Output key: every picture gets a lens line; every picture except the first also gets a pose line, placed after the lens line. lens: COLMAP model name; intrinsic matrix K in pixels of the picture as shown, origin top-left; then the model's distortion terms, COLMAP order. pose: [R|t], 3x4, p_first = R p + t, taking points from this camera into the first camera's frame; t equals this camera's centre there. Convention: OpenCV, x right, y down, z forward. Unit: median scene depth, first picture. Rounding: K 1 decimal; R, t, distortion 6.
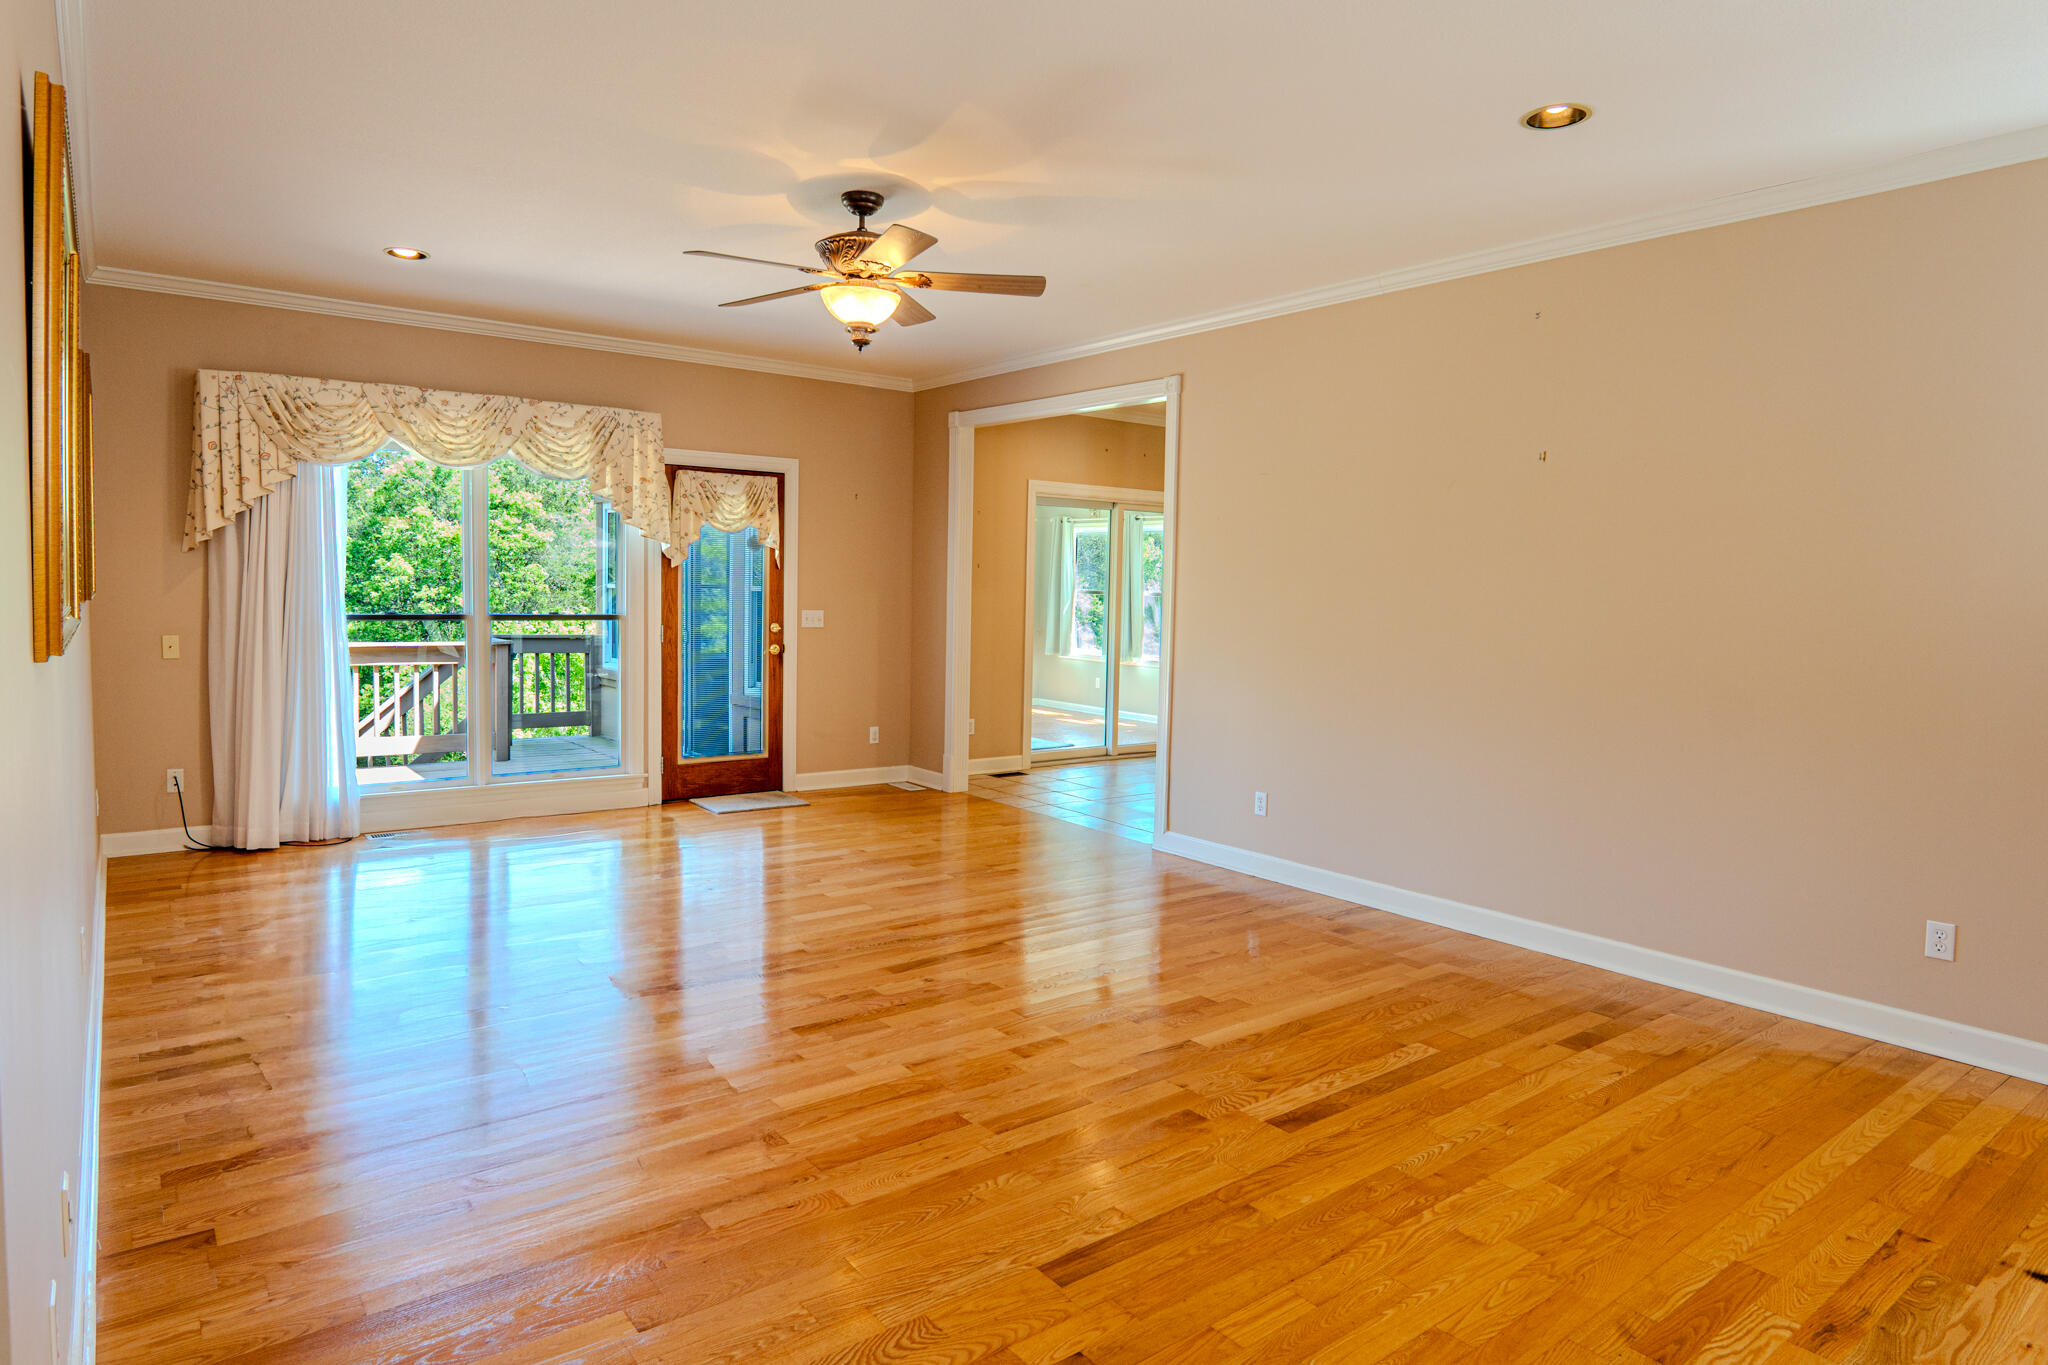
lens RADIAL K [[1175.7, 0, 972.8], [0, 1175.7, 662.8], [0, 0, 1]] dist [-0.031271, 0.000893]
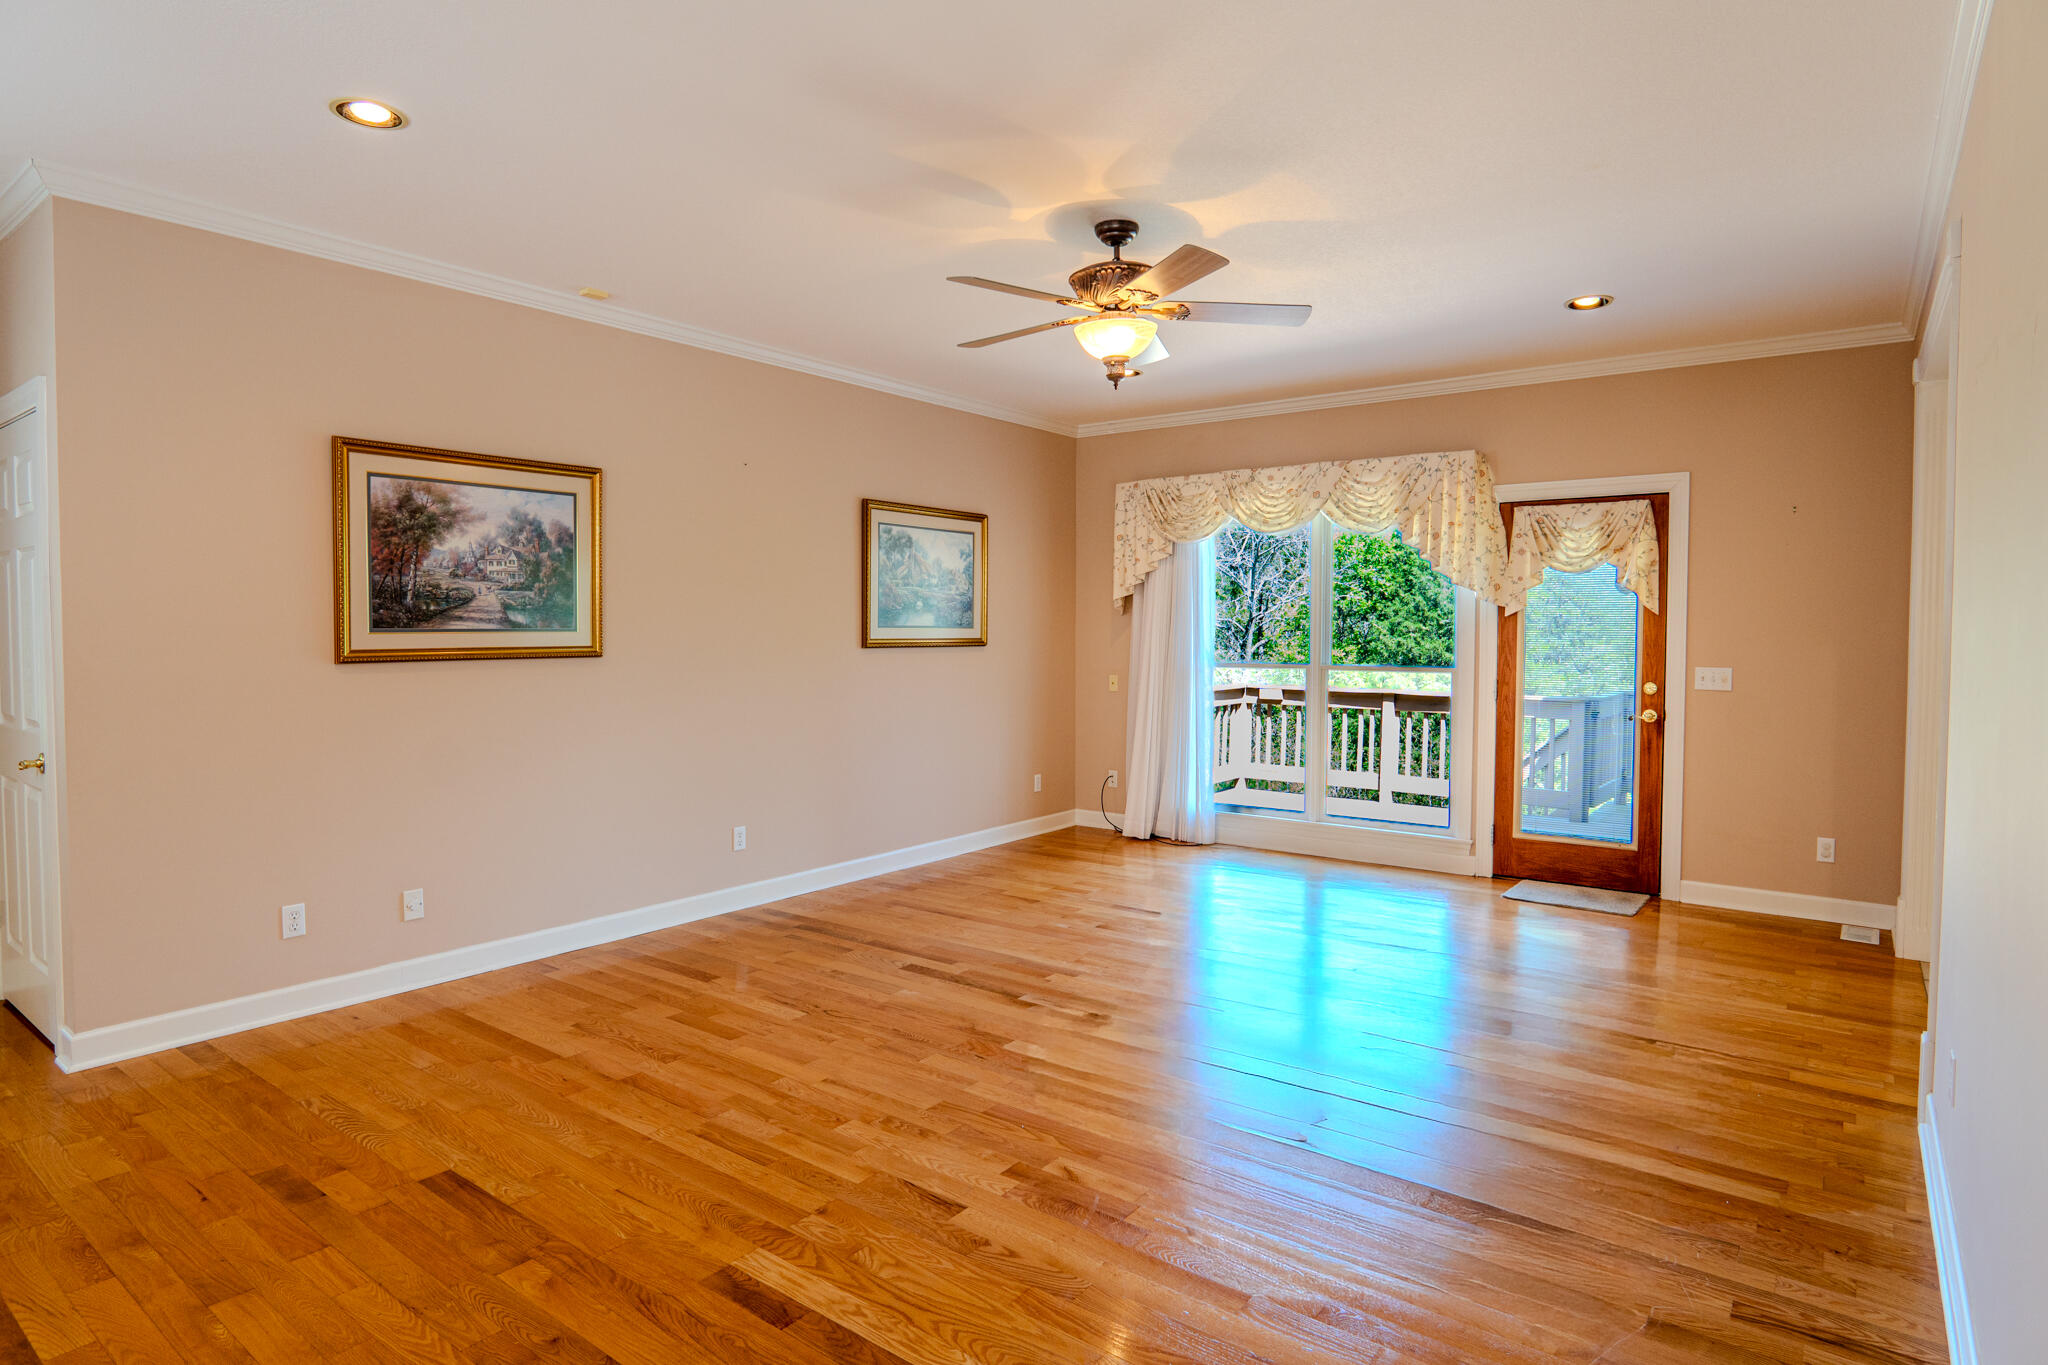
lens RADIAL K [[1110.3, 0, 1026.6], [0, 1110.3, 670.2], [0, 0, 1]] dist [-0.035091, 0.010220]
pose [[0.283992, 0.016232, -0.958689, 0.528188], [-0.059550, 0.998225, -0.000739, -0.020538], [0.956975, 0.057300, 0.284455, 0.480974]]
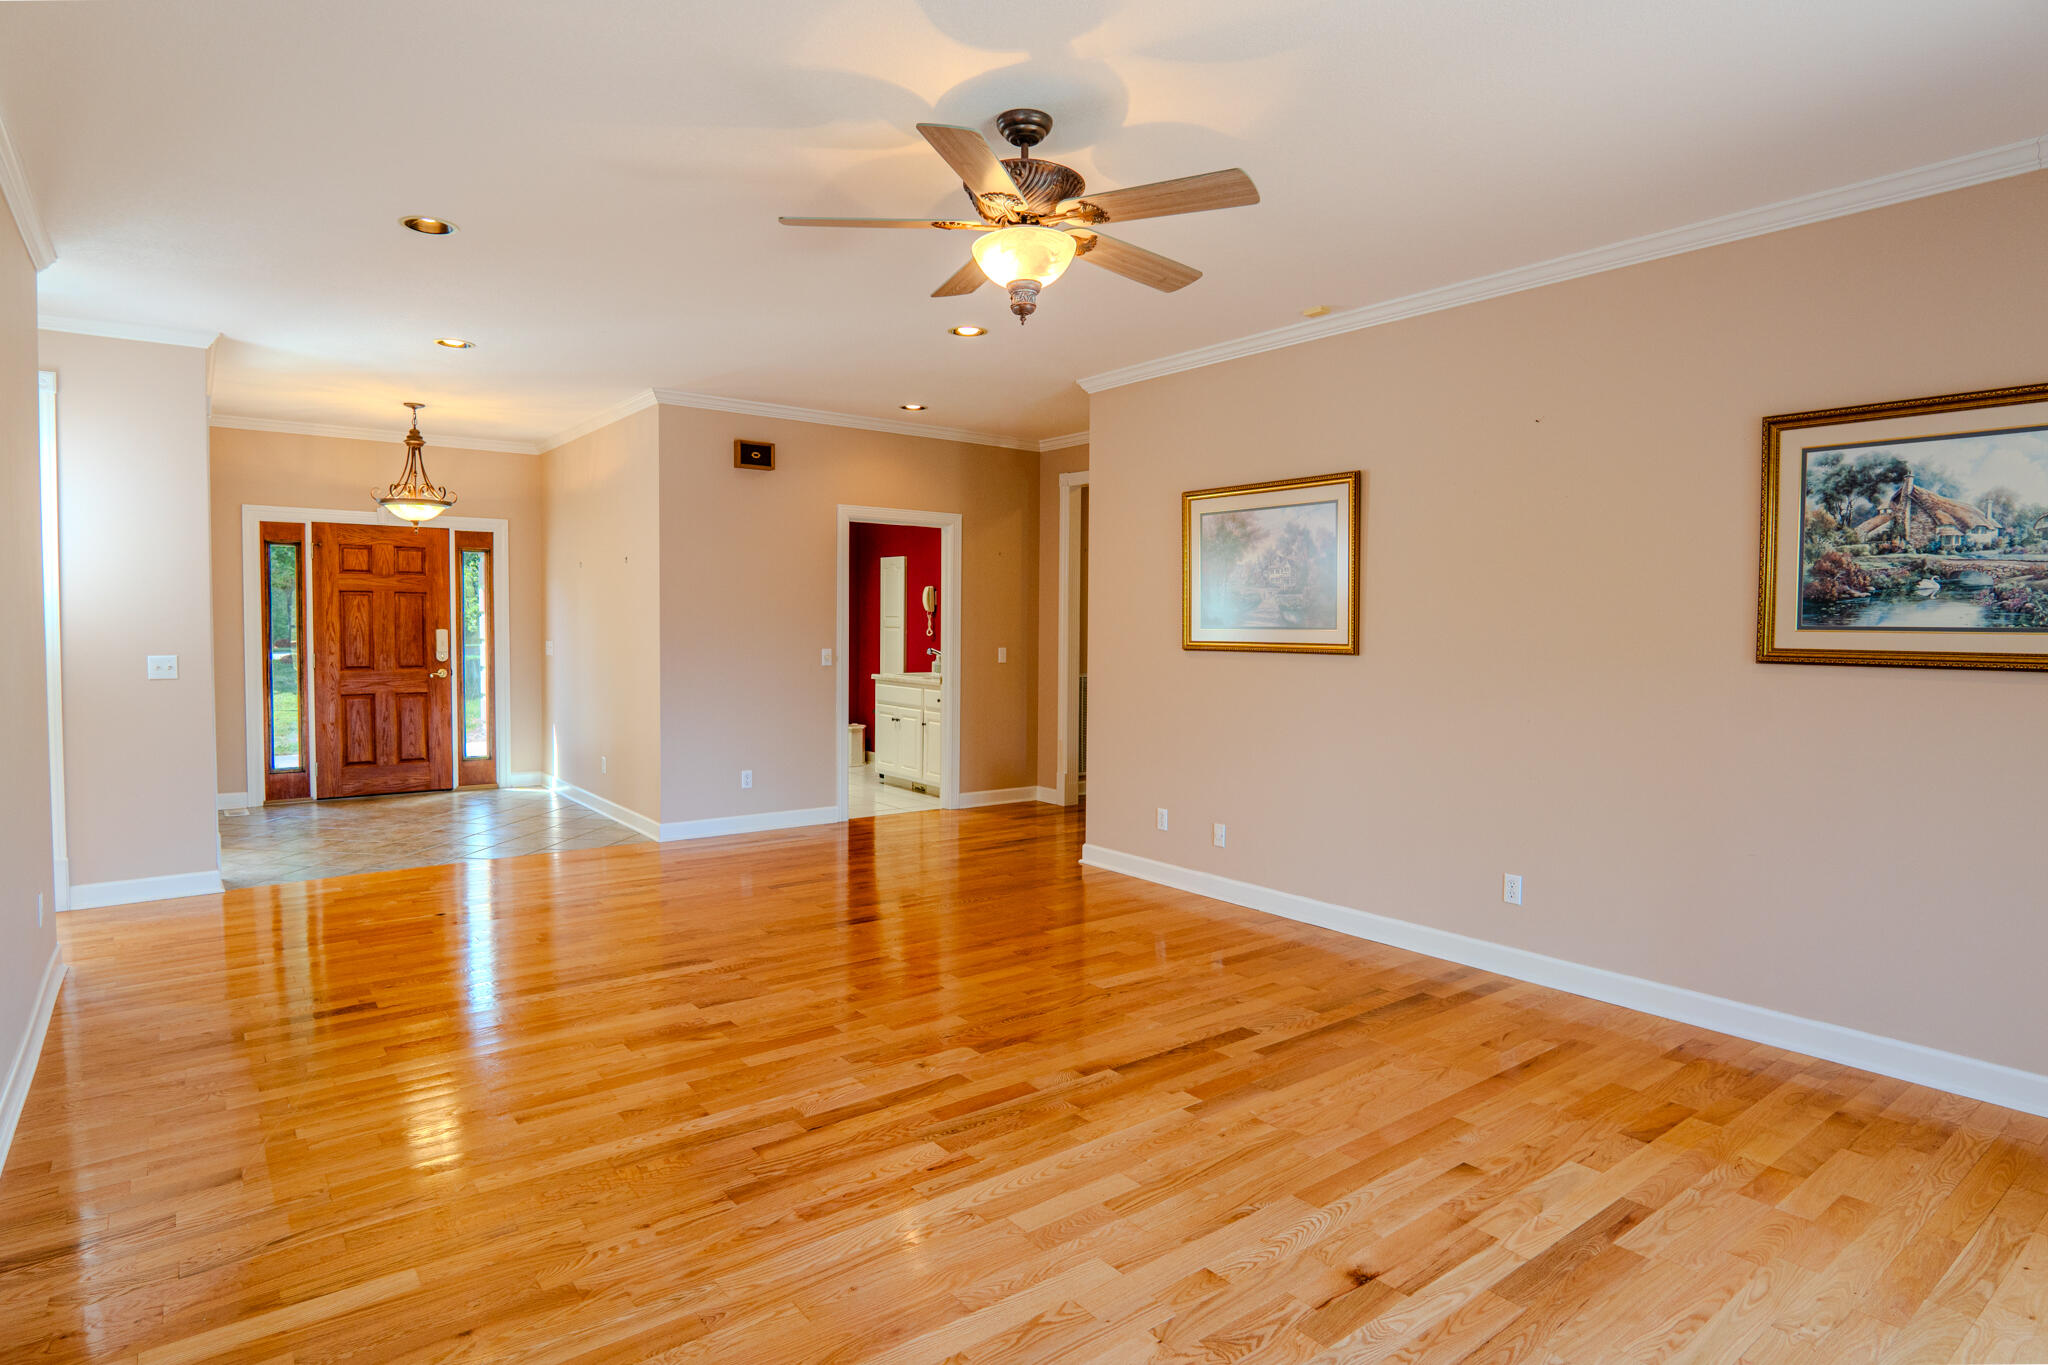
lens RADIAL K [[1110.3, 0, 1026.6], [0, 1110.3, 670.2], [0, 0, 1]] dist [-0.035091, 0.010220]
pose [[-0.999382, -0.027274, -0.022196, -0.062388], [-0.029508, 0.993771, 0.107463, -0.081874], [0.019127, 0.108052, -0.993961, 1.221101]]
